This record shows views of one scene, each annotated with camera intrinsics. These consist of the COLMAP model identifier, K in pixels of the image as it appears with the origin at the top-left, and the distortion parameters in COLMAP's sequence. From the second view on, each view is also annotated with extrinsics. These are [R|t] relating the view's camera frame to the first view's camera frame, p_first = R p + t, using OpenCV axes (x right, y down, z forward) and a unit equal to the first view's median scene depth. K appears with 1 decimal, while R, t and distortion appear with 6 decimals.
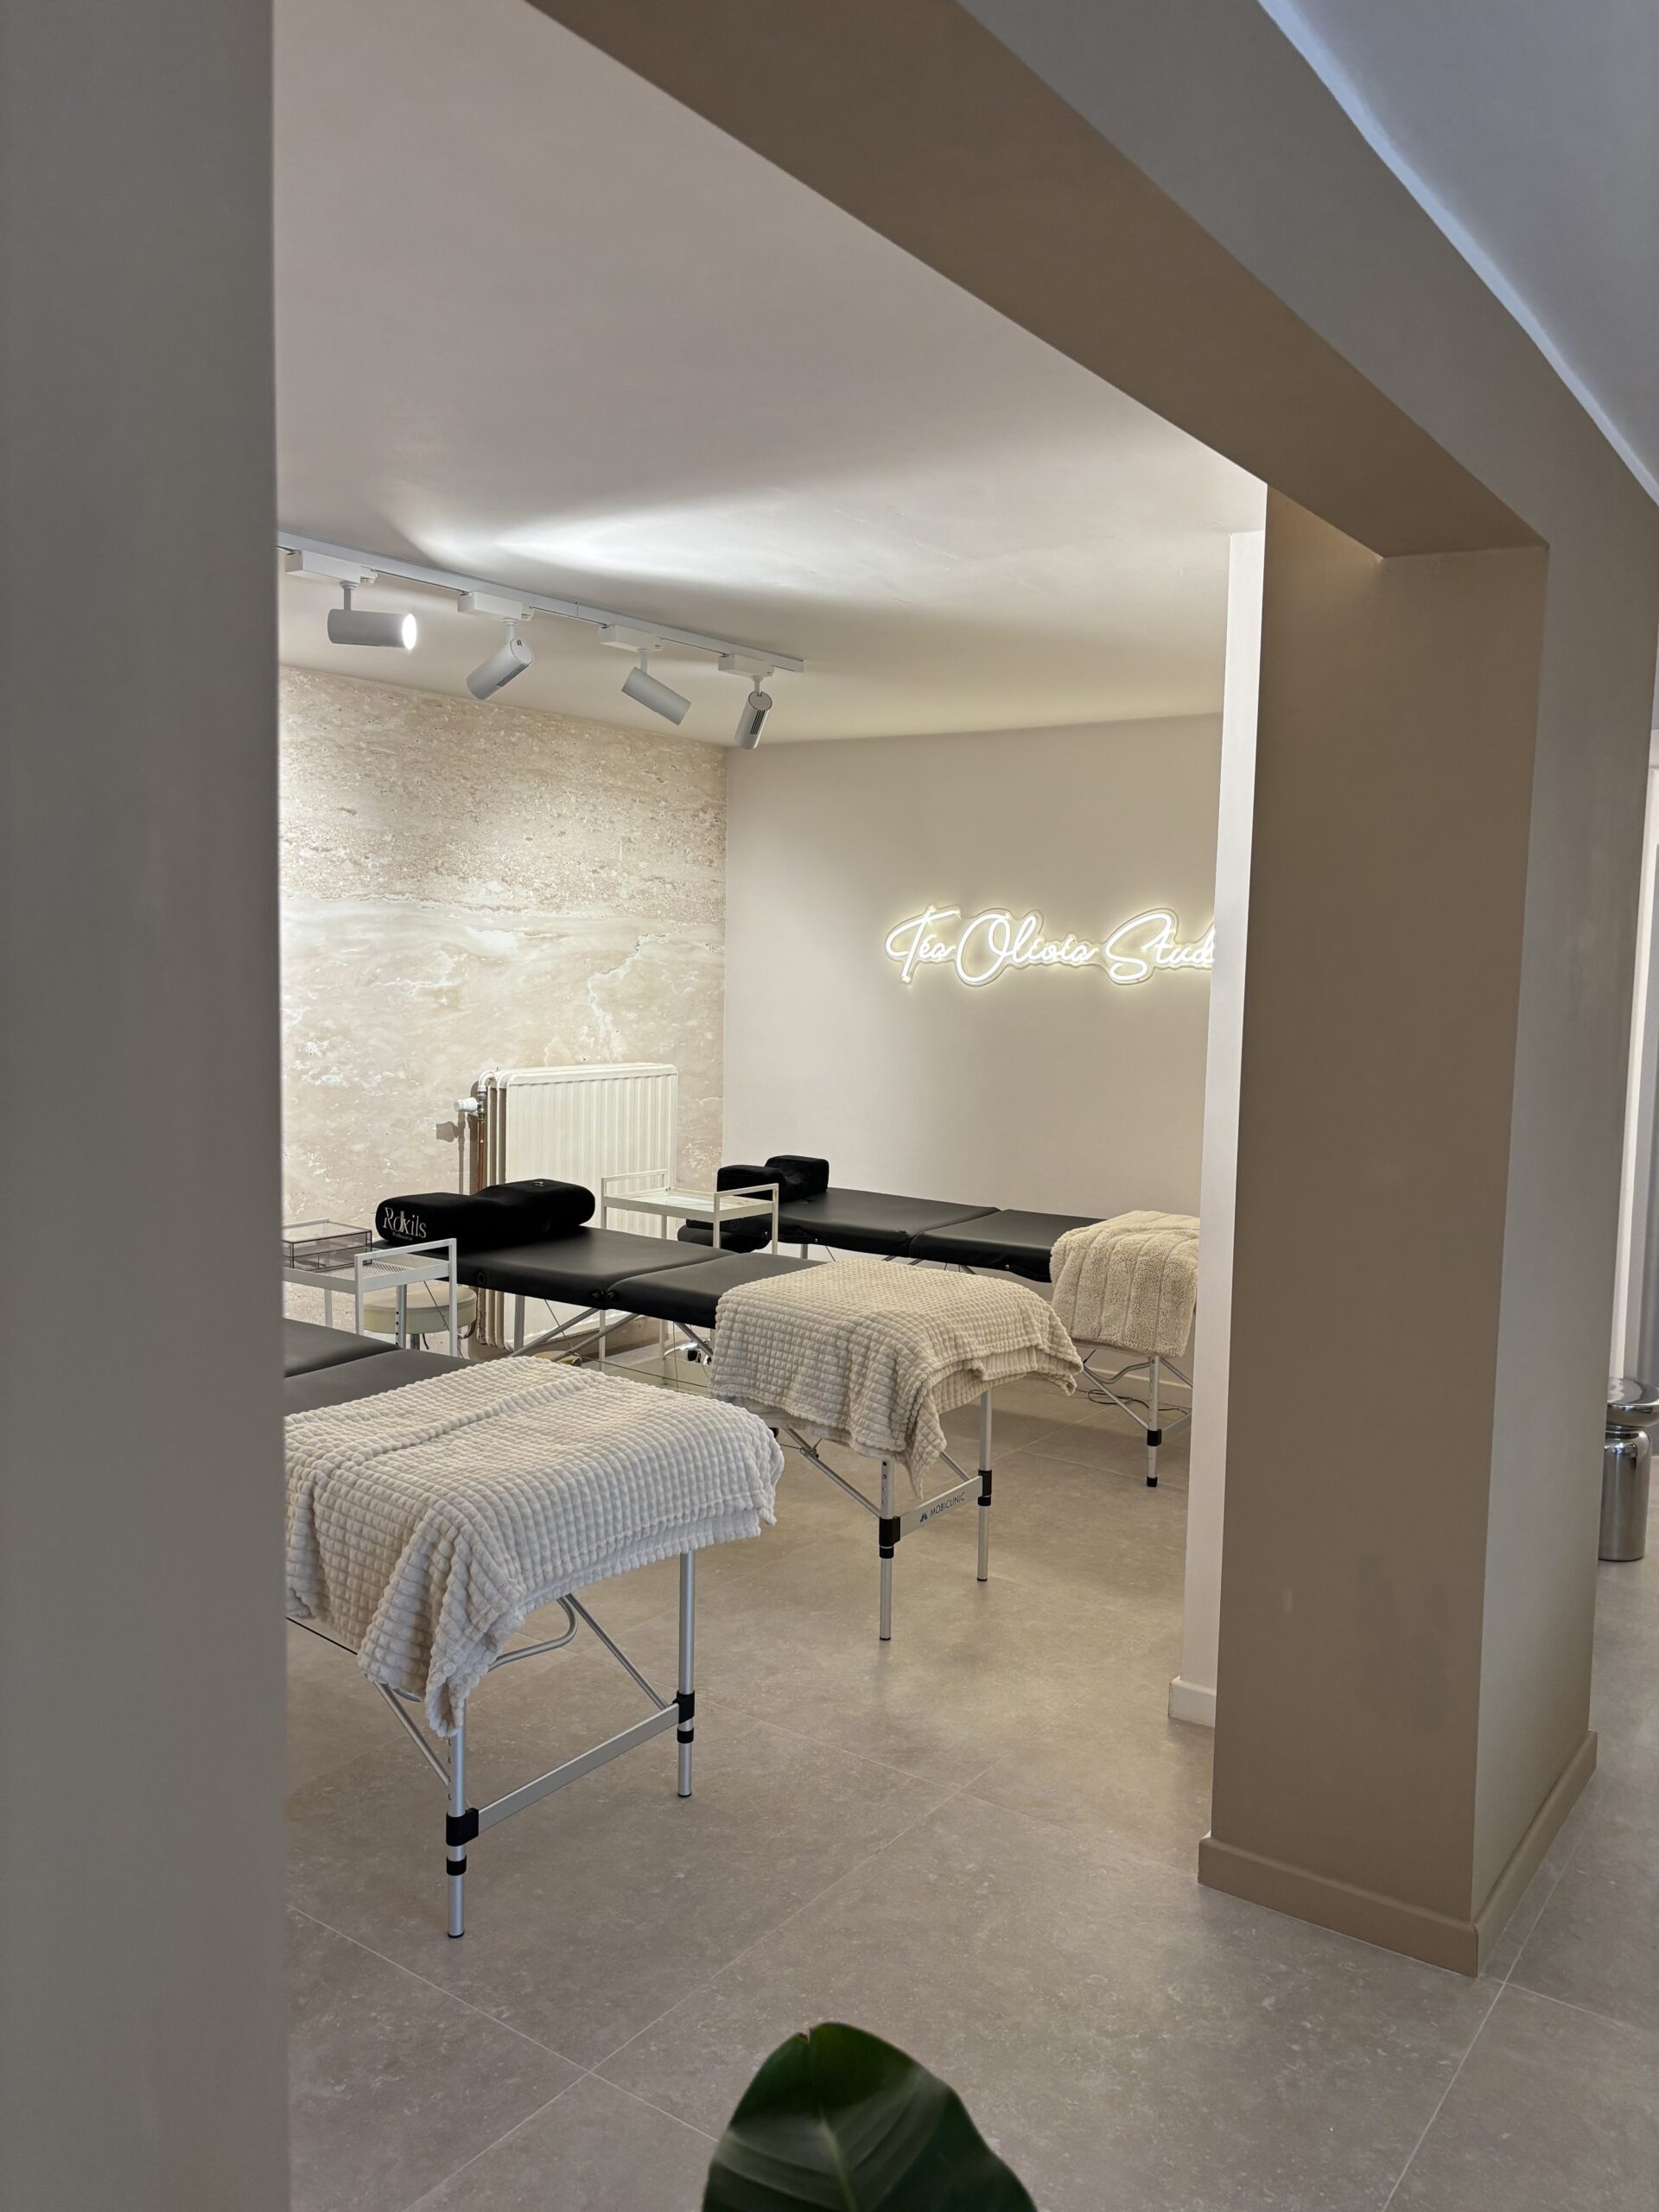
lens RADIAL K [[1647.9, 0, 866.7], [0, 1647.9, 1099.6], [0, 0, 1]] dist [0.092838, -0.246127]
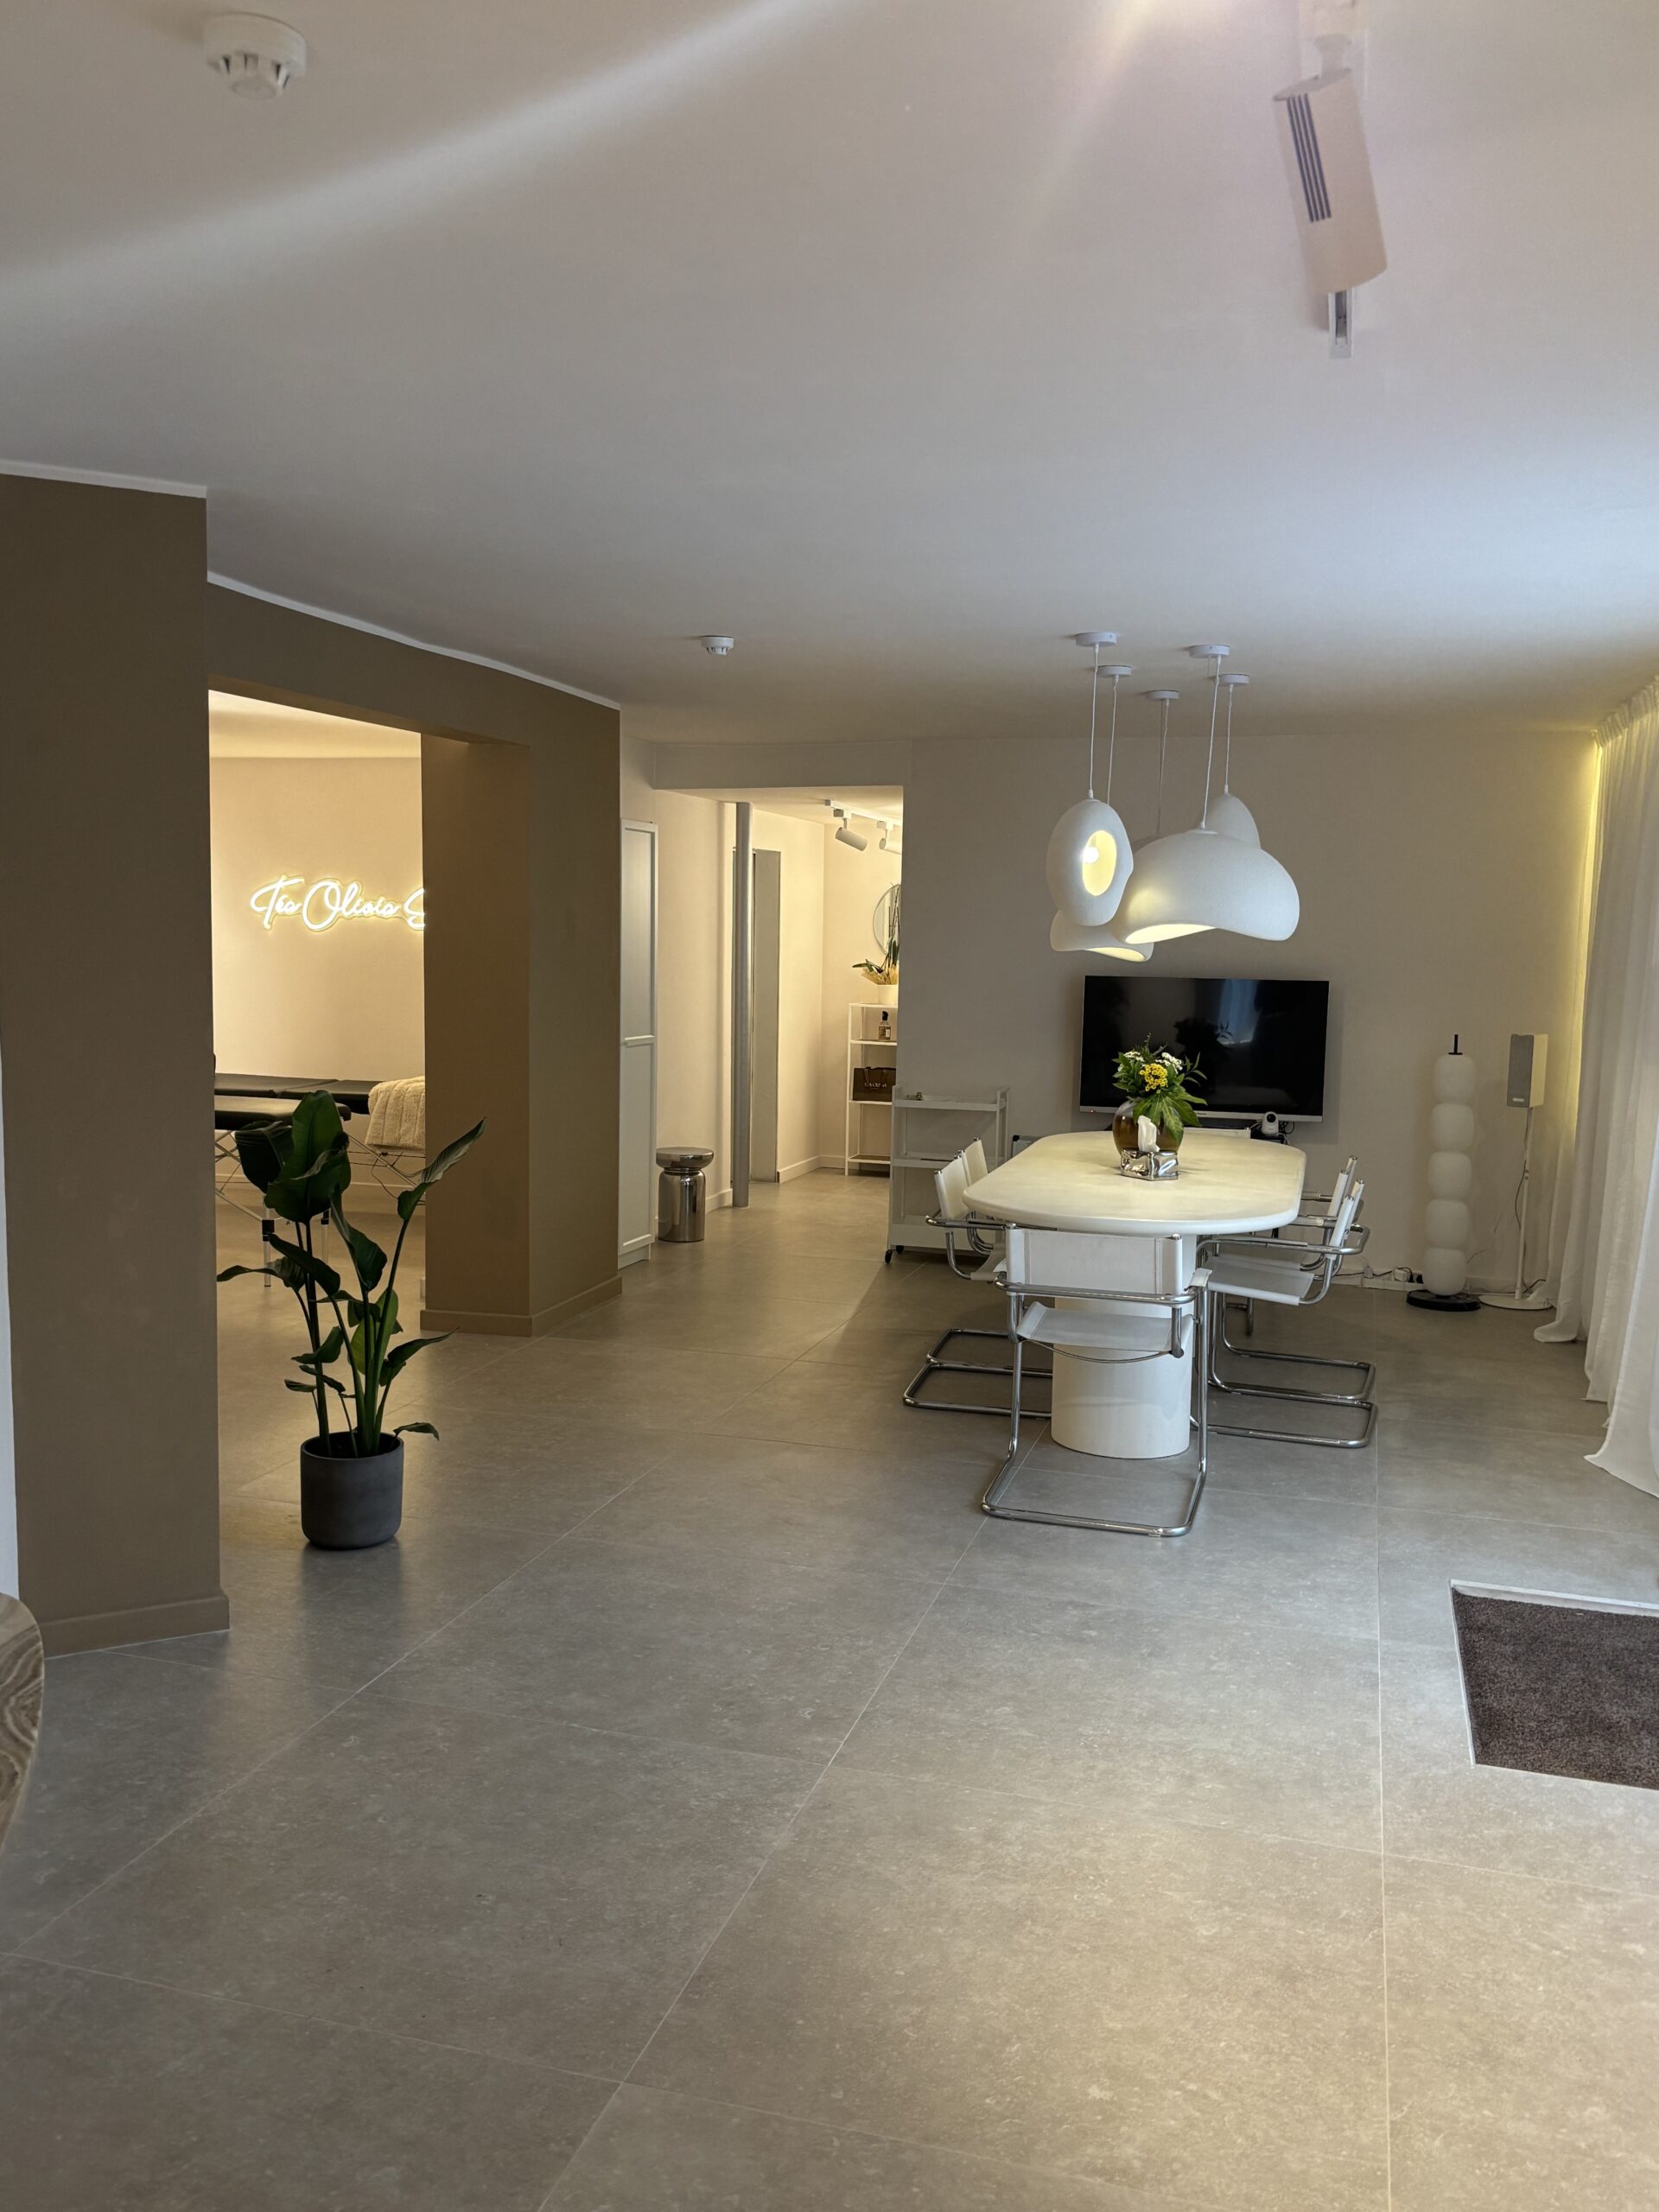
lens RADIAL K [[1812.8, 0, 829.5], [0, 1812.8, 1106.0], [0, 0, 1]] dist [0.036067, -0.003345]
pose [[0.947770, -0.037643, 0.316727, -0.021173], [0.030999, 0.999181, 0.025991, 0.062539], [-0.317446, -0.014815, 0.948161, -0.728167]]
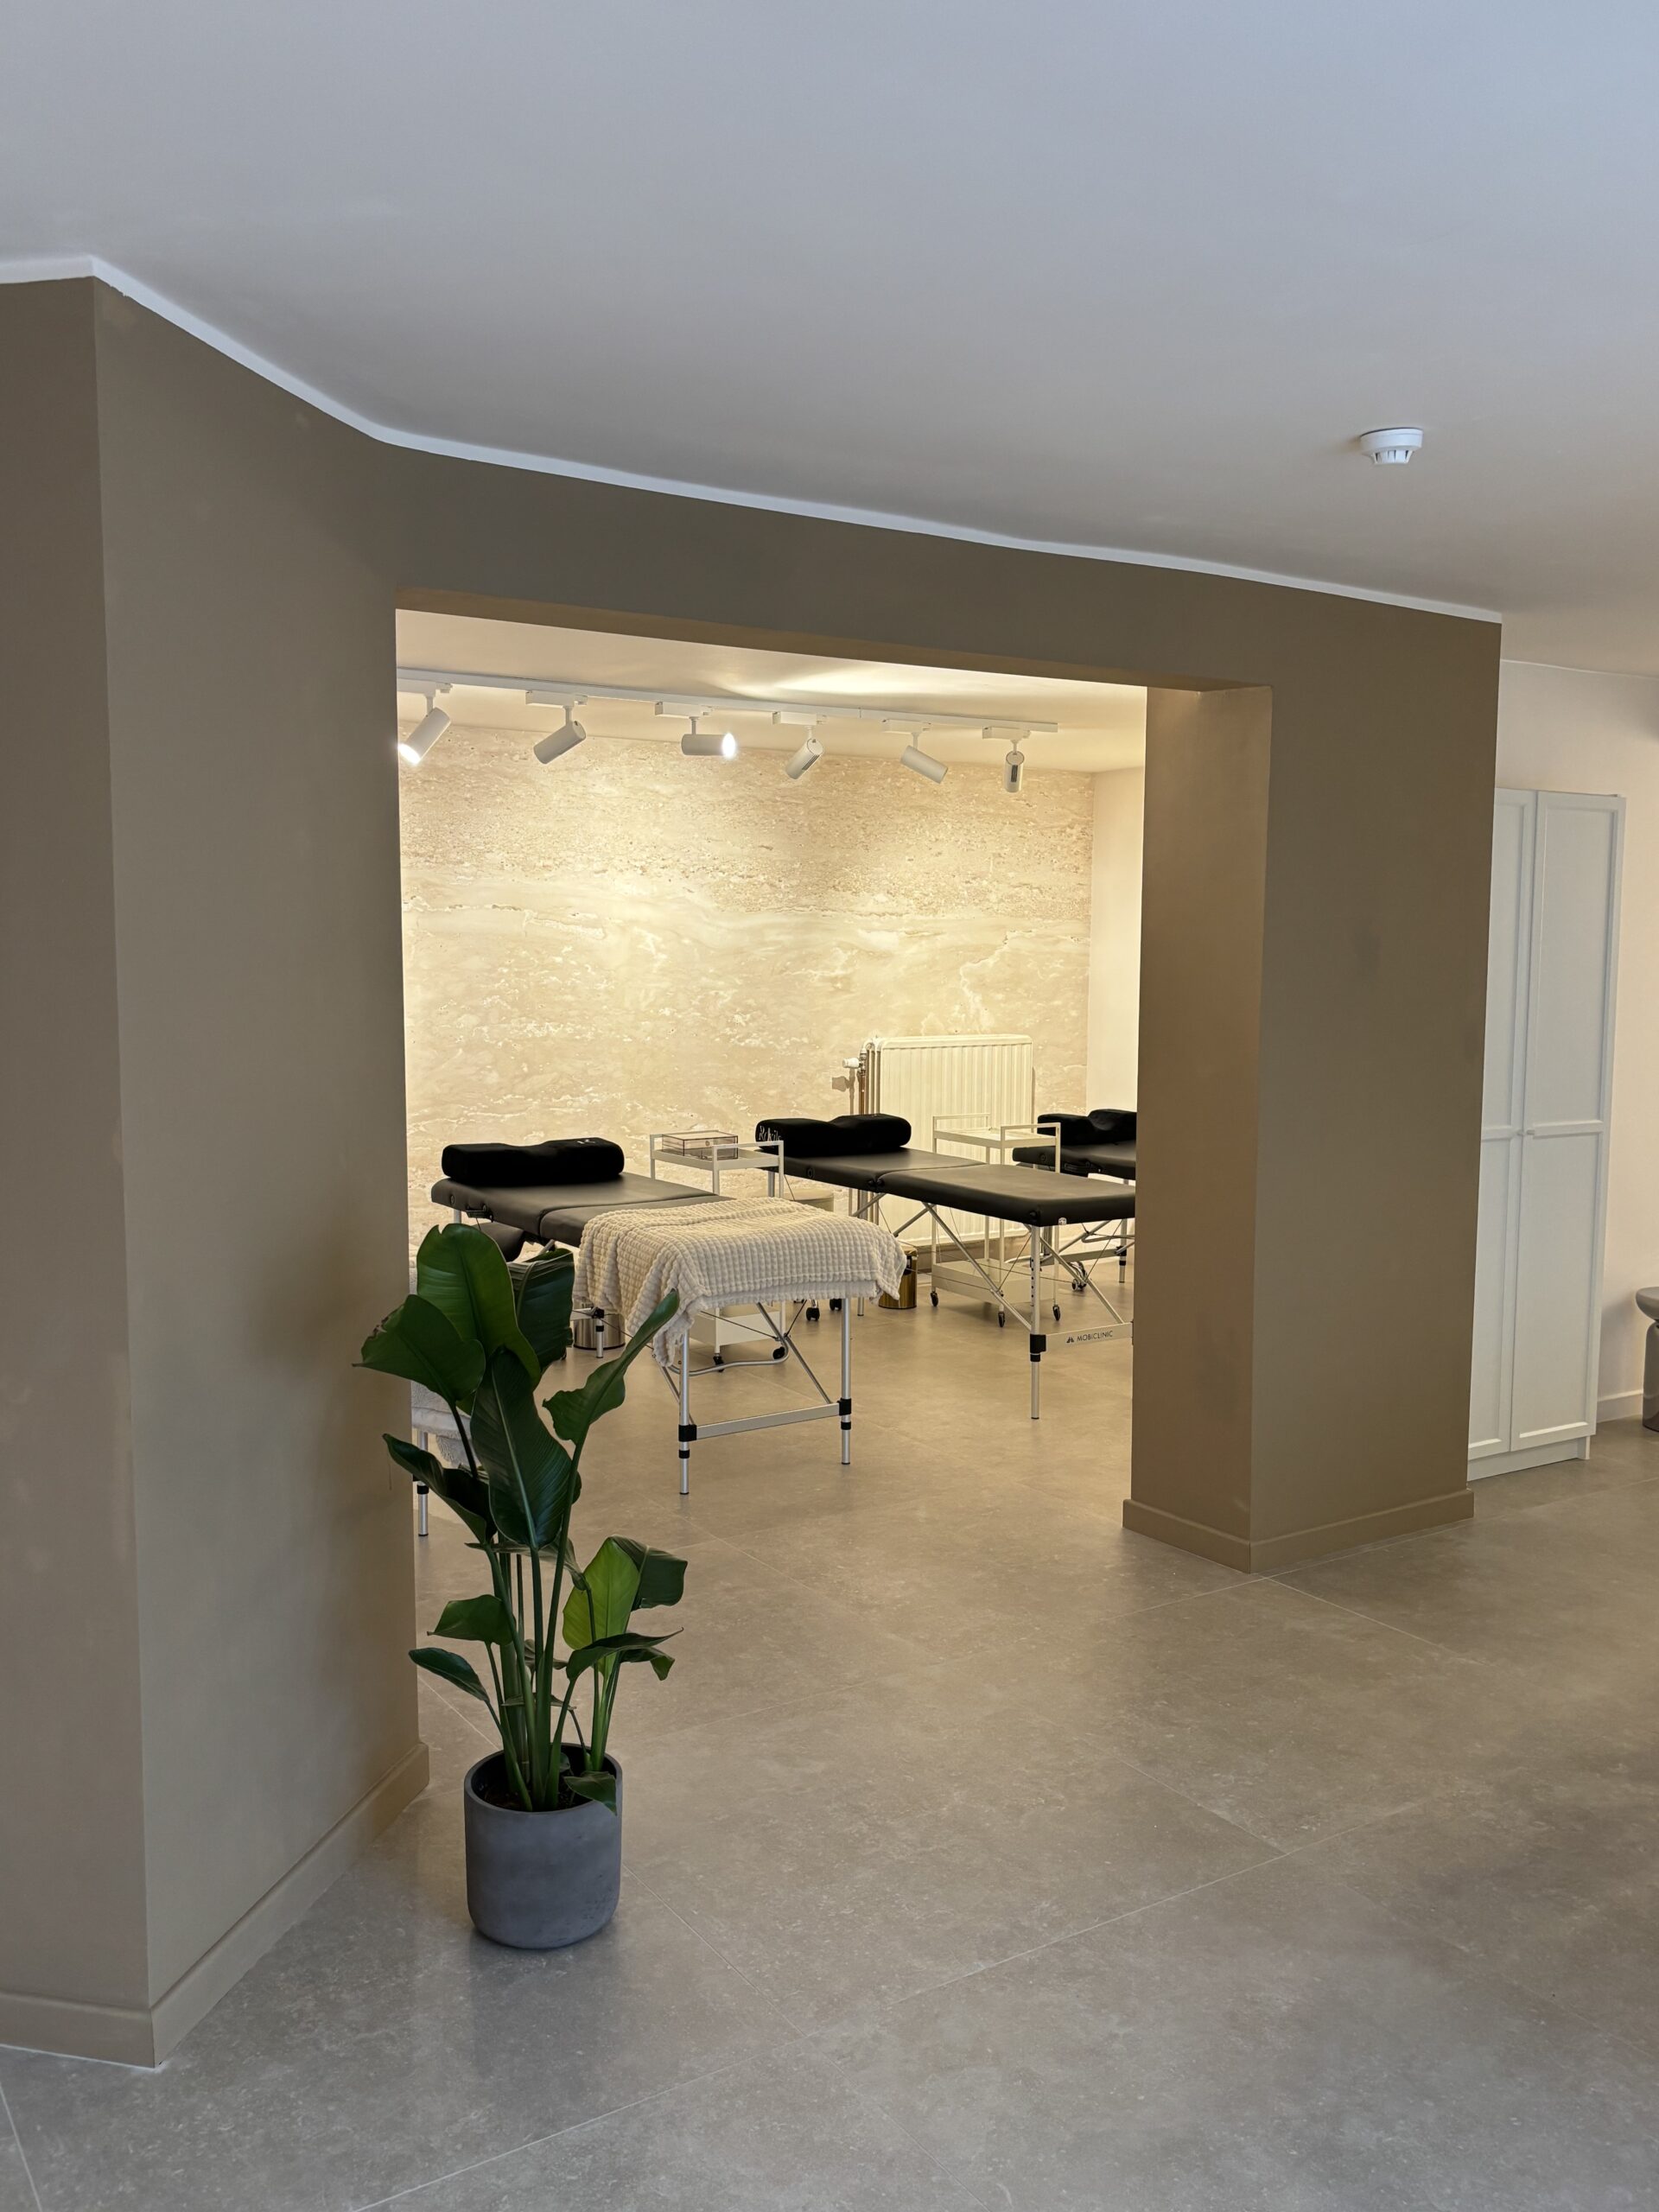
lens RADIAL K [[1812.8, 0, 829.5], [0, 1812.8, 1106.0], [0, 0, 1]] dist [0.036067, -0.003345]
pose [[0.924124, 0.012343, -0.381893, 0.294365], [-0.013306, 0.999911, 0.000120, 0.037227], [0.381860, 0.004971, 0.924207, -0.347979]]
